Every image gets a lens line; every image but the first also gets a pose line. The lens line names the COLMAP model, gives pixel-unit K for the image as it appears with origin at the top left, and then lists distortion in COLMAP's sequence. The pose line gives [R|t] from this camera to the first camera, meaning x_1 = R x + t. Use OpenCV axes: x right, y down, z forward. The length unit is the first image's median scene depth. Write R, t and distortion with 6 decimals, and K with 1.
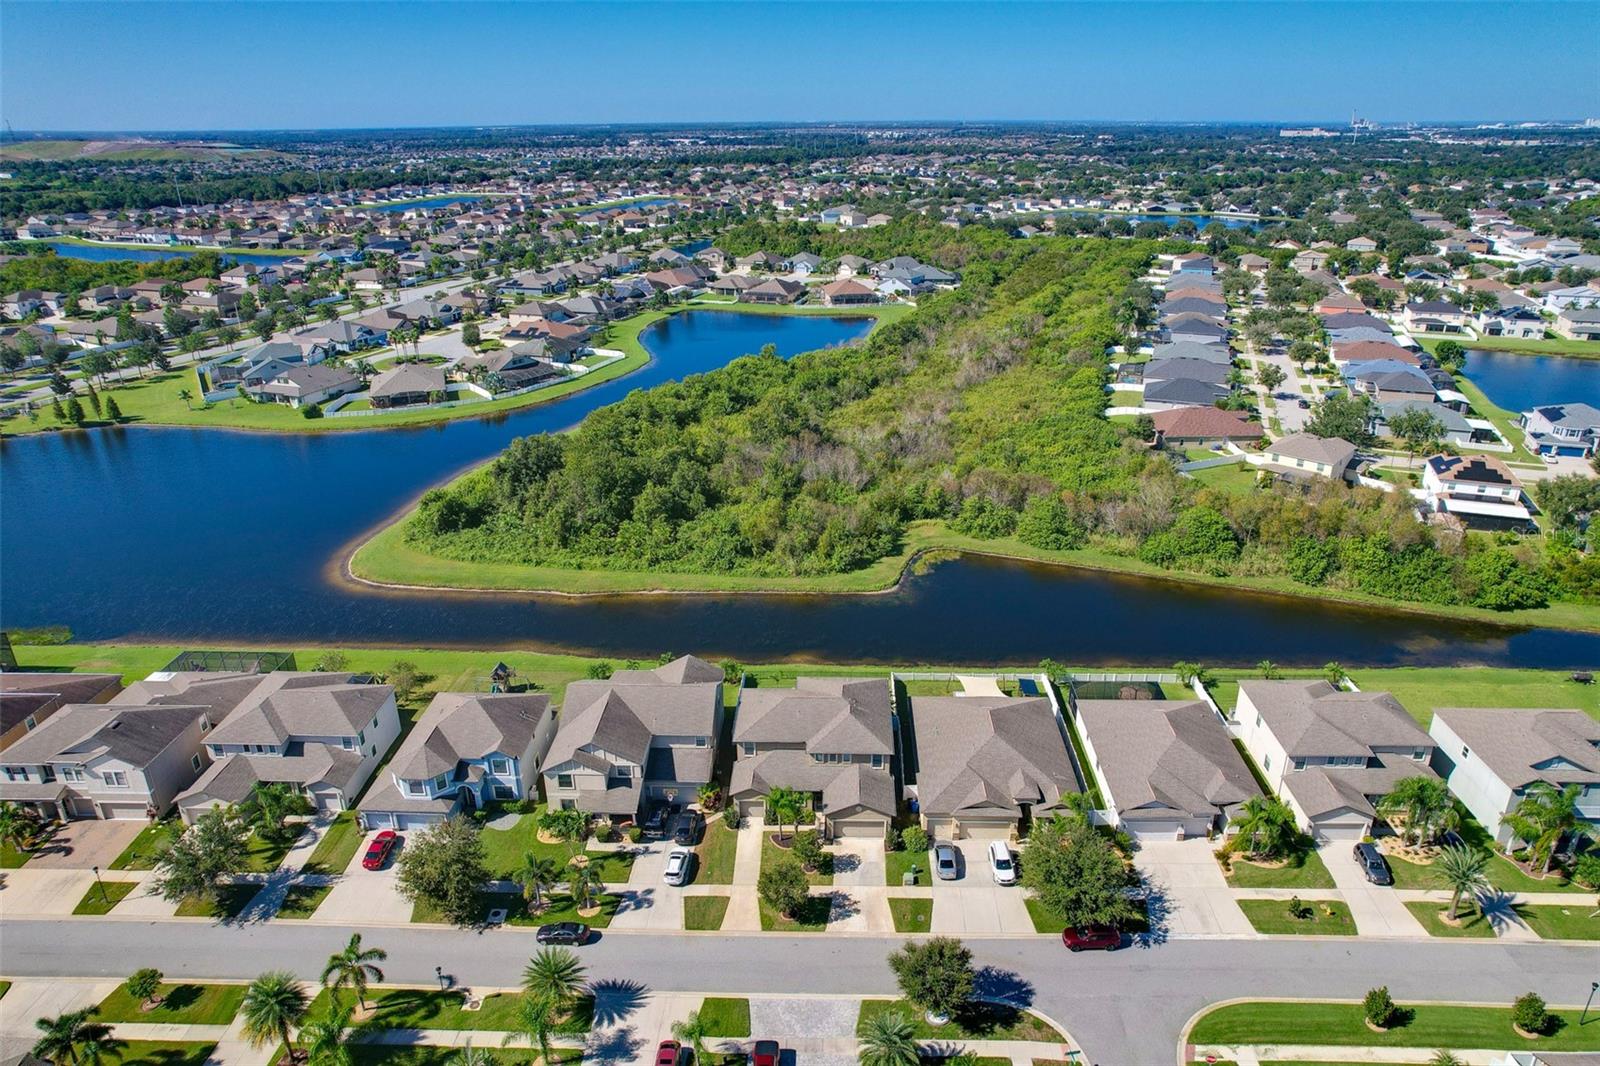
lens RADIAL K [[1025.0, 0, 811.2], [0, 1025.0, 531.9], [0, 0, 1]] dist [-0.075310, 0.063869]
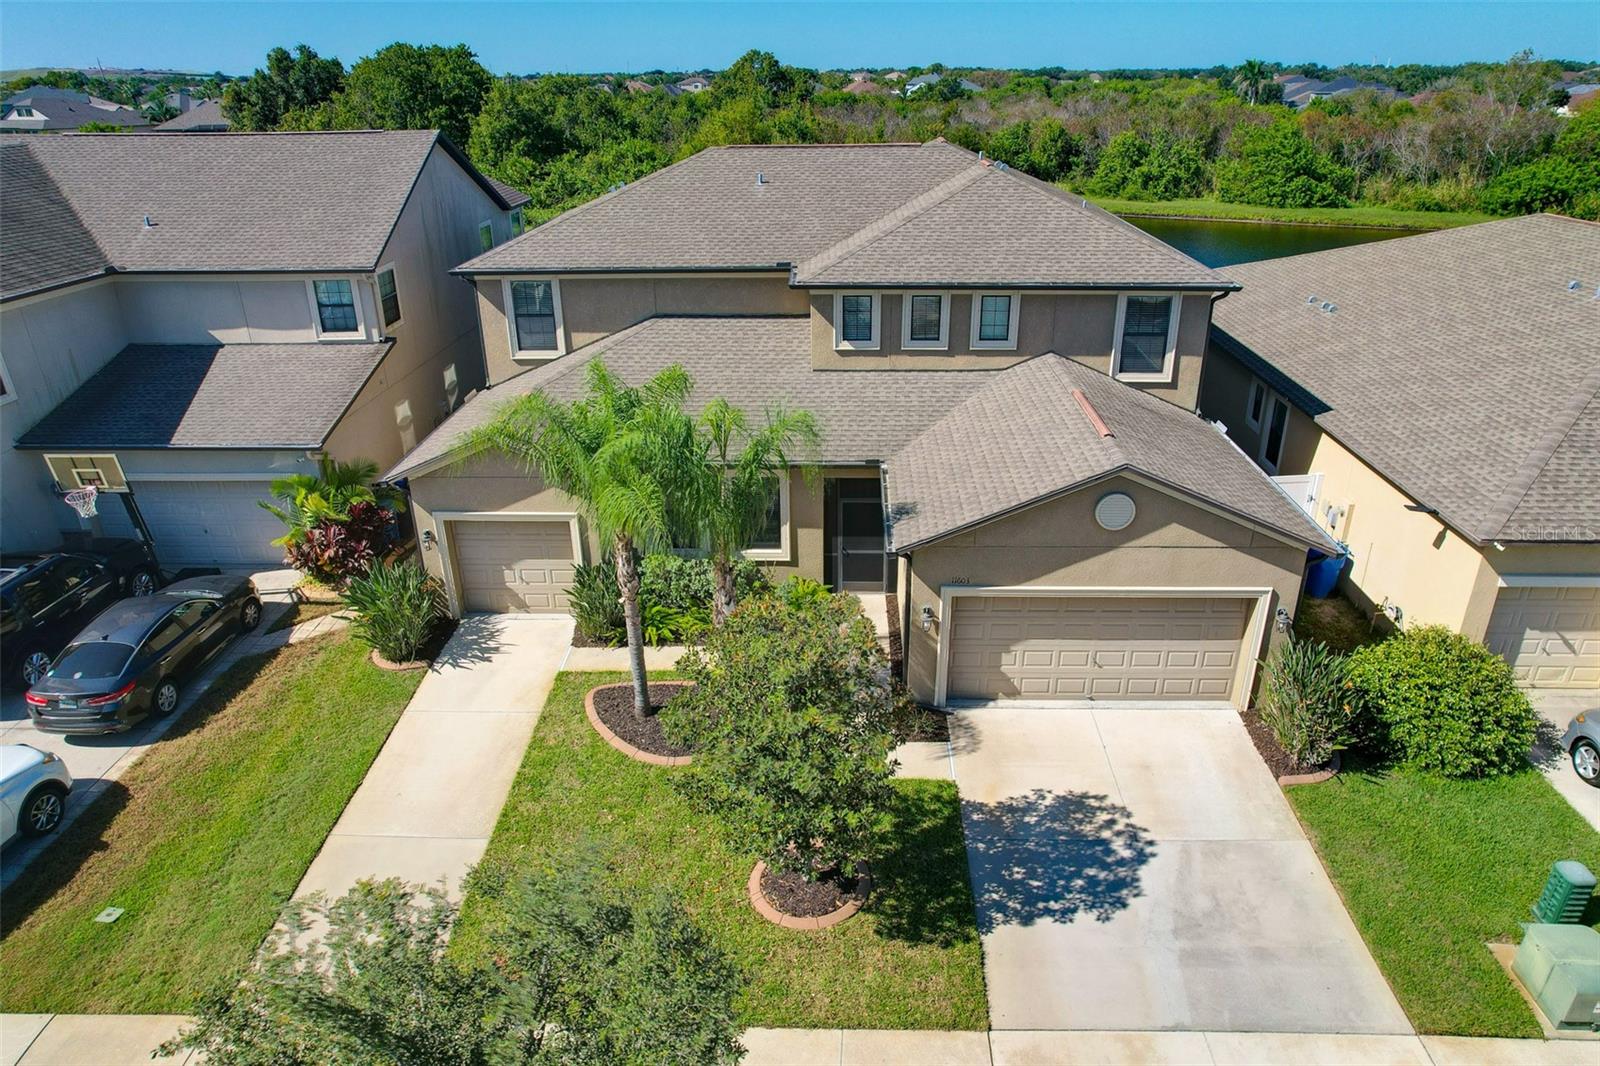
lens RADIAL K [[1025.0, 0, 811.2], [0, 1025.0, 531.9], [0, 0, 1]] dist [-0.075310, 0.063869]
pose [[0.999976, -0.002168, -0.006623, 0.000117], [0.002405, 0.999350, 0.035964, 0.165784], [0.006540, -0.035979, 0.999331, 0.517605]]
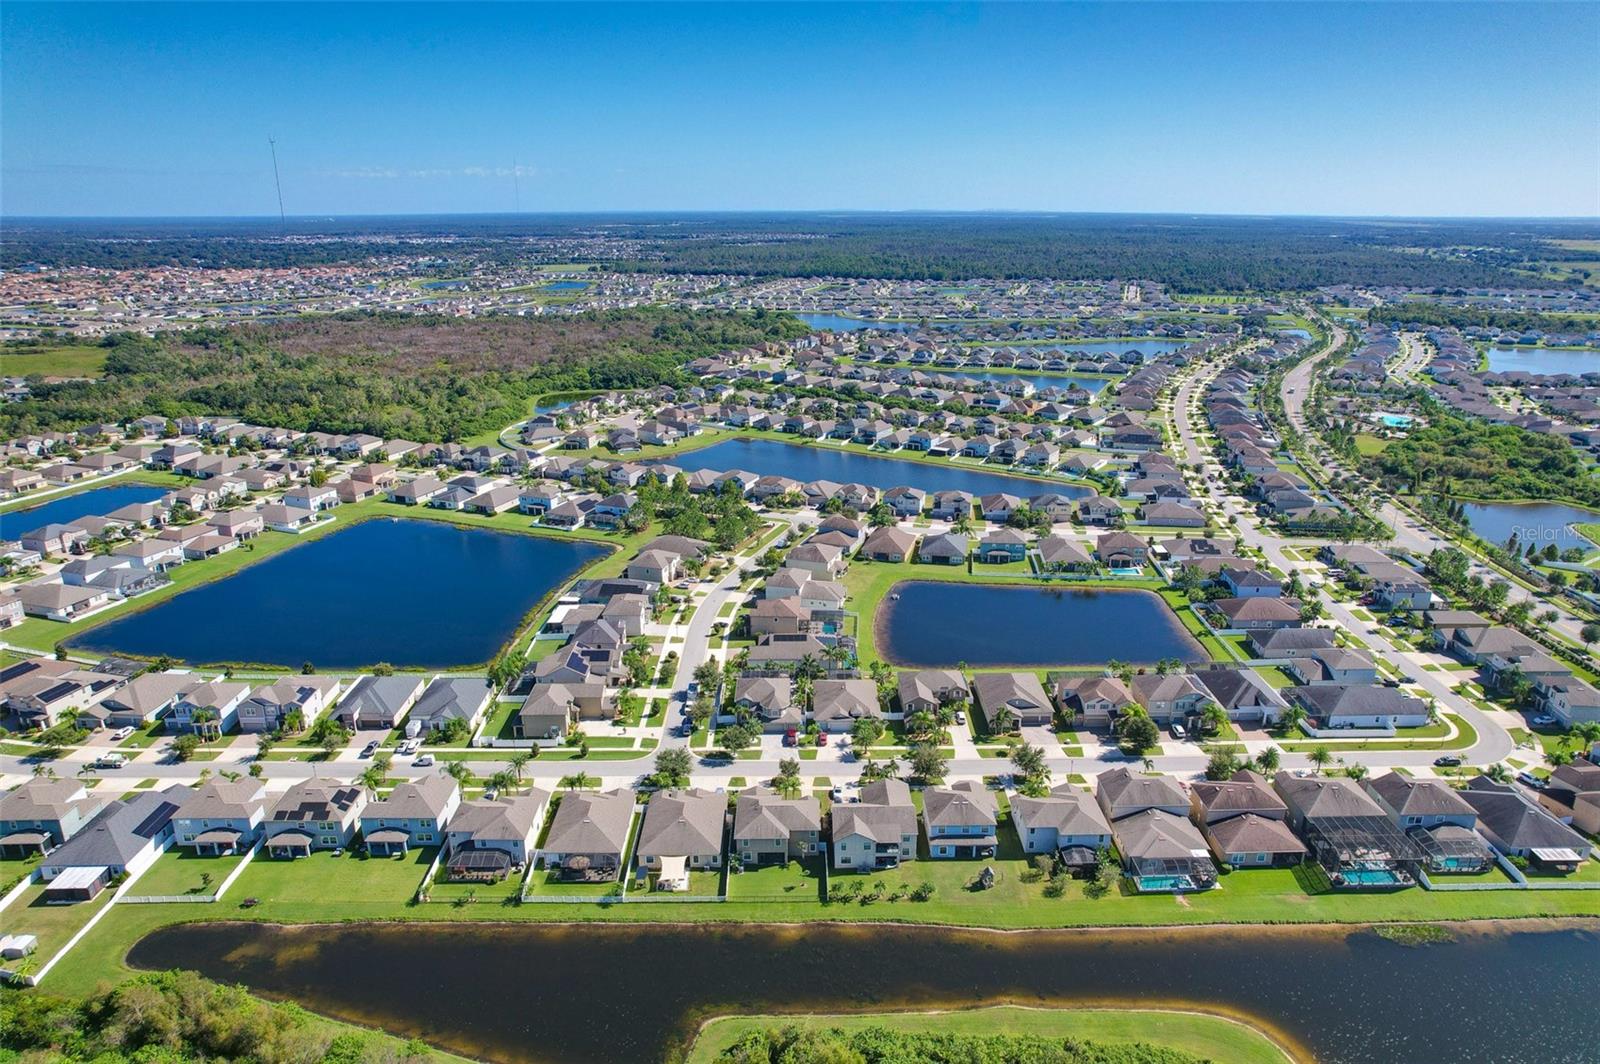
lens RADIAL K [[1025.0, 0, 811.2], [0, 1025.0, 530.9], [0, 0, 1]] dist [-0.075310, 0.063869]
pose [[-0.998597, 0.022724, -0.047837, 0.014819], [-0.012884, 0.771886, 0.635631, -0.944330], [0.051369, 0.635355, -0.770510, 1.435231]]
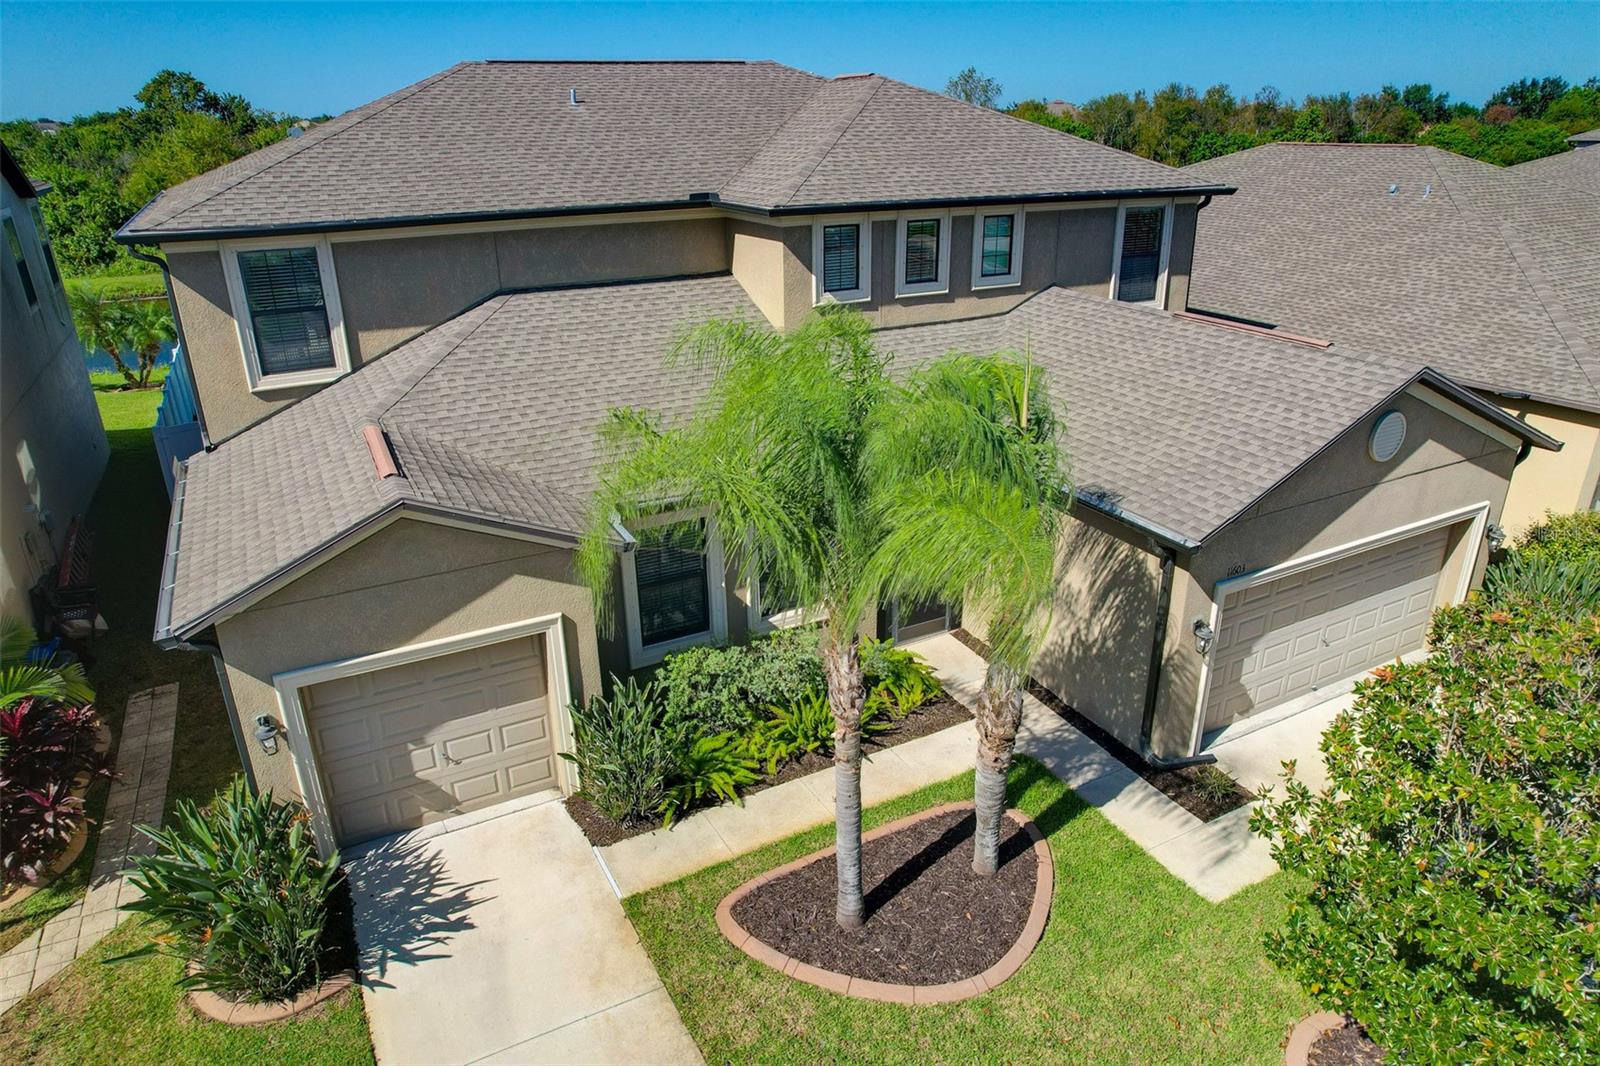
lens RADIAL K [[1025.0, 0, 811.2], [0, 1025.0, 531.9], [0, 0, 1]] dist [-0.075310, 0.063869]
pose [[0.867963, -0.193322, 0.457457, -0.044224], [0.194648, 0.979851, 0.044768, 0.162680], [-0.456894, 0.050186, 0.888104, 0.570527]]
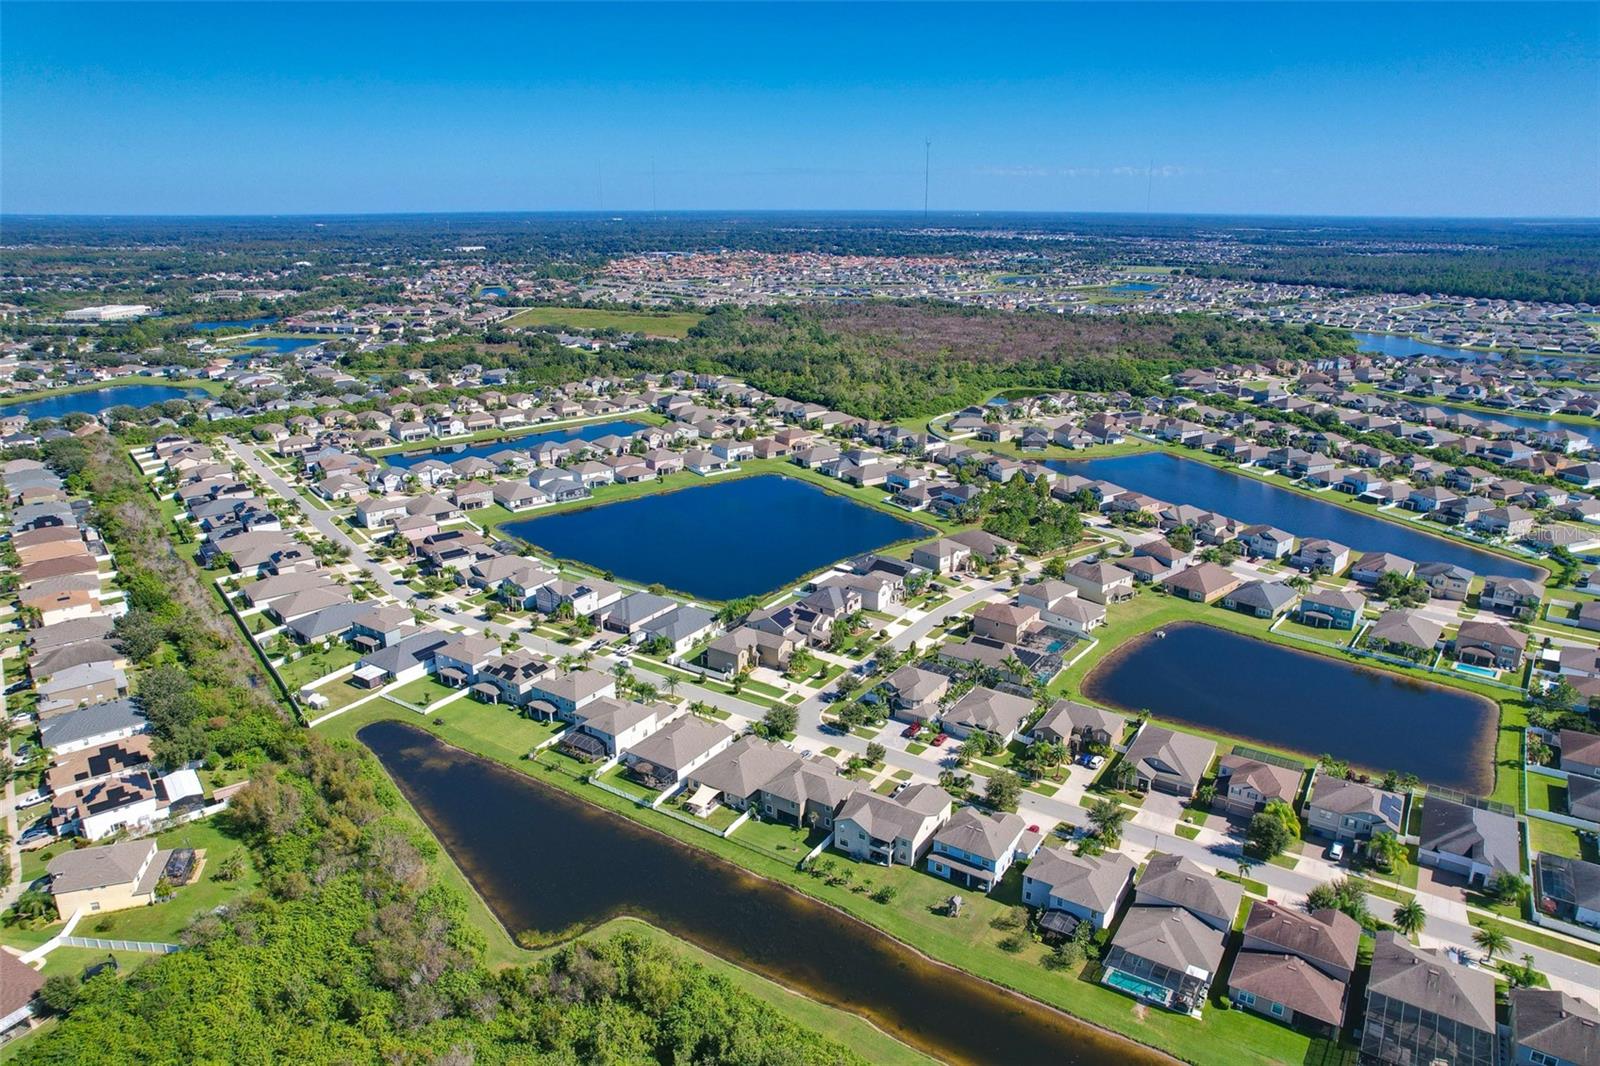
lens RADIAL K [[1025.0, 0, 811.2], [0, 1025.0, 531.9], [0, 0, 1]] dist [-0.075310, 0.063869]
pose [[-0.858578, -0.151839, 0.489683, -0.594728], [0.193785, 0.788165, 0.584160, -0.907215], [-0.474649, 0.596440, -0.647277, 1.351697]]
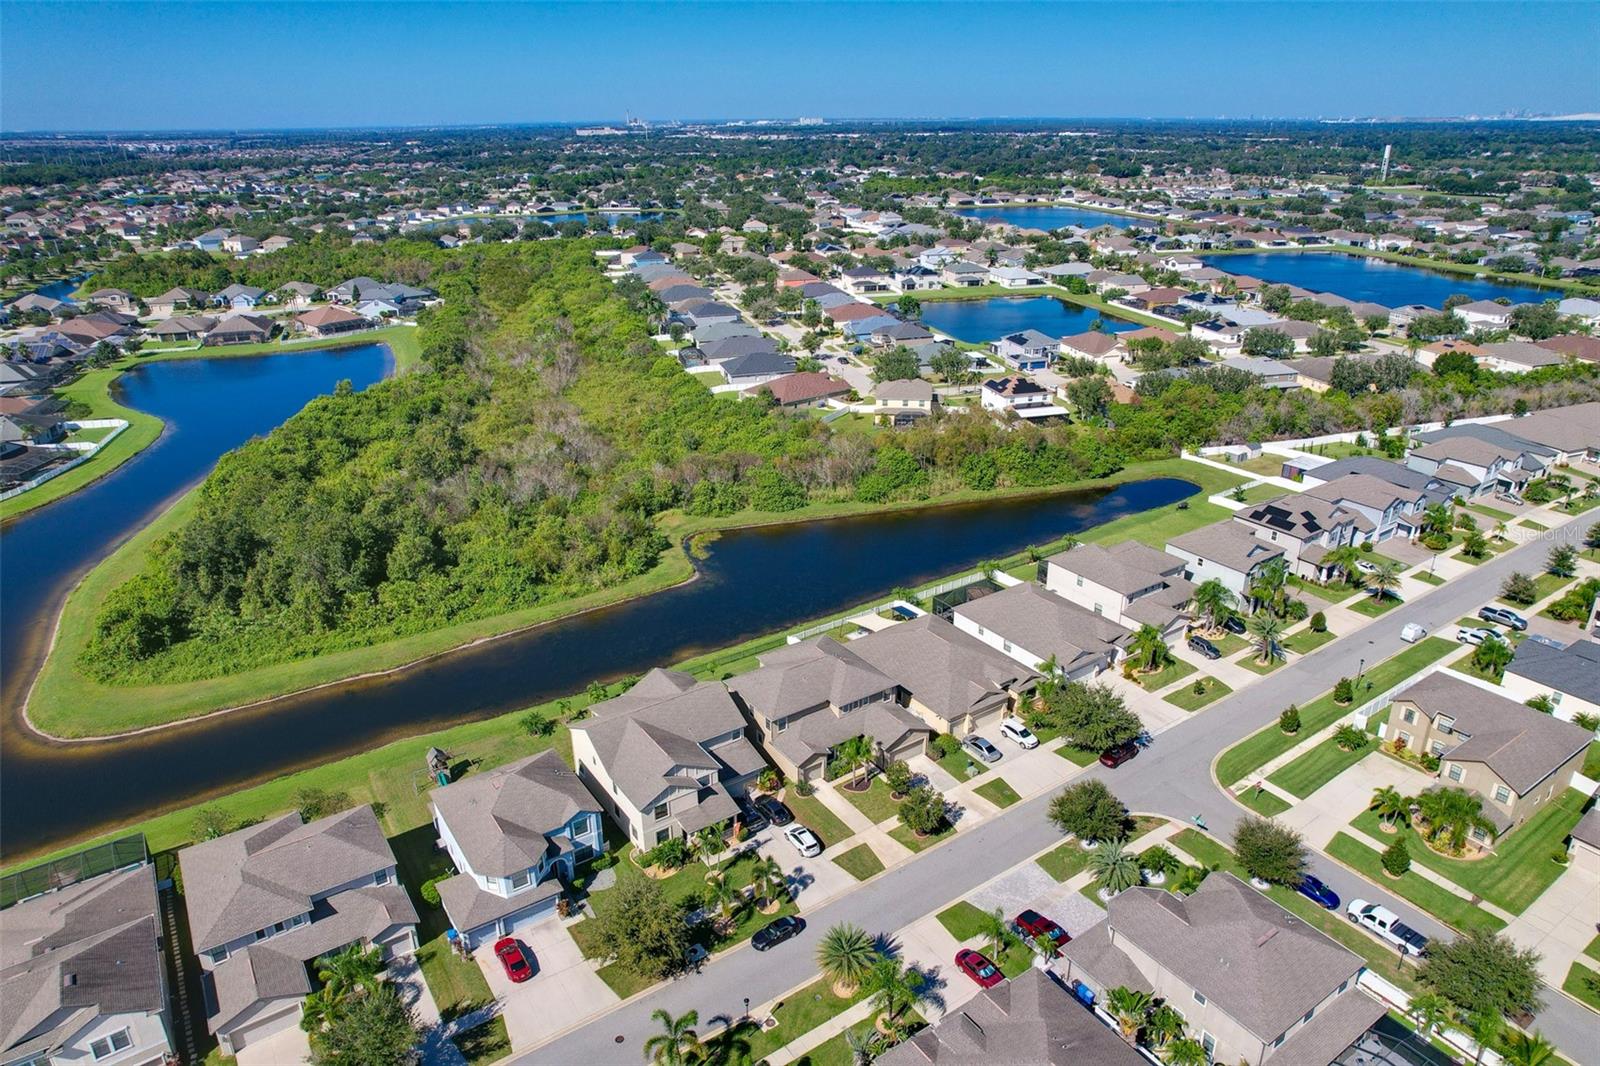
lens RADIAL K [[1025.0, 0, 811.2], [0, 1025.0, 531.9], [0, 0, 1]] dist [-0.075310, 0.063869]
pose [[0.805283, -0.225932, 0.548155, -0.379686], [0.227546, 0.971518, 0.066146, -0.029848], [-0.547487, 0.071464, 0.833757, 0.056045]]
